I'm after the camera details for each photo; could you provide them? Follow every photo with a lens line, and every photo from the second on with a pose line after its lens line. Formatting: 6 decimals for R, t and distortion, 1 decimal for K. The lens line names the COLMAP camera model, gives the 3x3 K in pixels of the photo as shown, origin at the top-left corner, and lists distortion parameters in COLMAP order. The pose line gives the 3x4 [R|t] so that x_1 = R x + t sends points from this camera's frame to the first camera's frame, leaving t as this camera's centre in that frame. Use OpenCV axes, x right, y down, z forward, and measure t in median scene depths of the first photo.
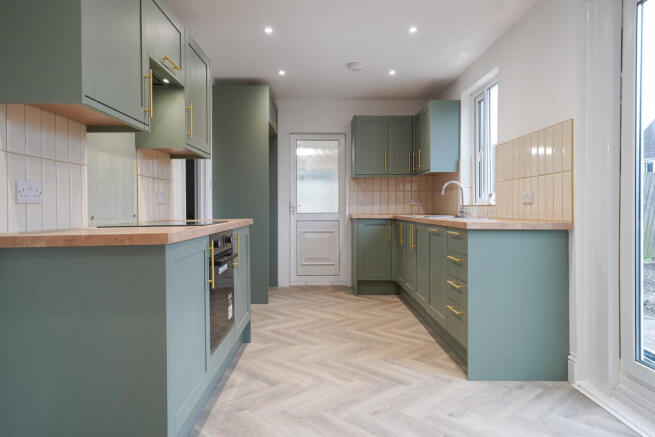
lens RADIAL K [[453.5, 0, 327.3], [0, 453.5, 207.5], [0, 0, 1]] dist [0.048943, 0.000335]
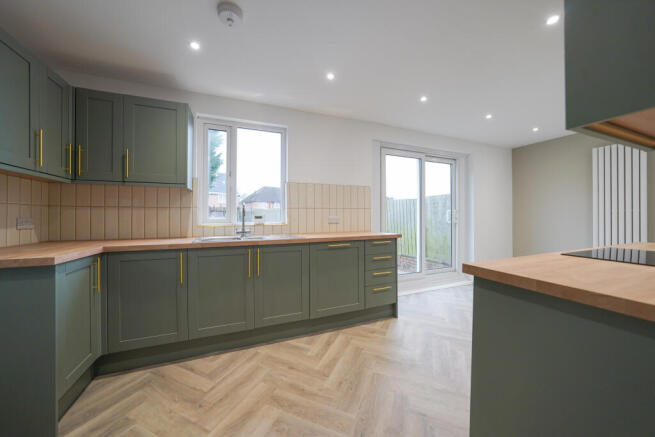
lens RADIAL K [[231.0, 0, 325.5], [0, 231.0, 217.3], [0, 0, 1]] dist [-0.017688, 0.000136]
pose [[-0.369911, -0.001836, 0.929065, -0.387894], [0.002367, 0.999993, 0.002918, -0.035698], [-0.929064, 0.003279, -0.369904, 1.360823]]
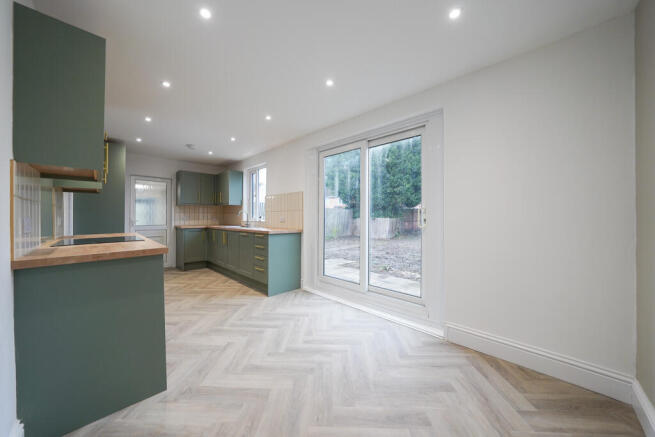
lens RADIAL K [[231.0, 0, 325.5], [0, 231.0, 217.3], [0, 0, 1]] dist [-0.017688, 0.000136]
pose [[0.715750, 0.002875, 0.698351, -0.267835], [-0.003746, 0.999993, -0.000278, -0.034347], [-0.698347, -0.002416, 0.715756, -0.057118]]
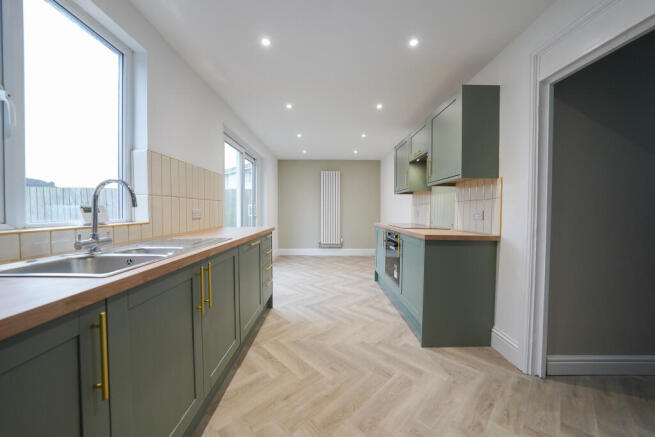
lens RADIAL K [[231.0, 0, 325.5], [0, 231.0, 217.3], [0, 0, 1]] dist [-0.017688, 0.000136]
pose [[-0.999932, -0.001843, 0.011549, 0.059275], [-0.001545, 0.999667, 0.025753, -0.031166], [-0.011593, 0.025733, -0.999602, 1.654367]]
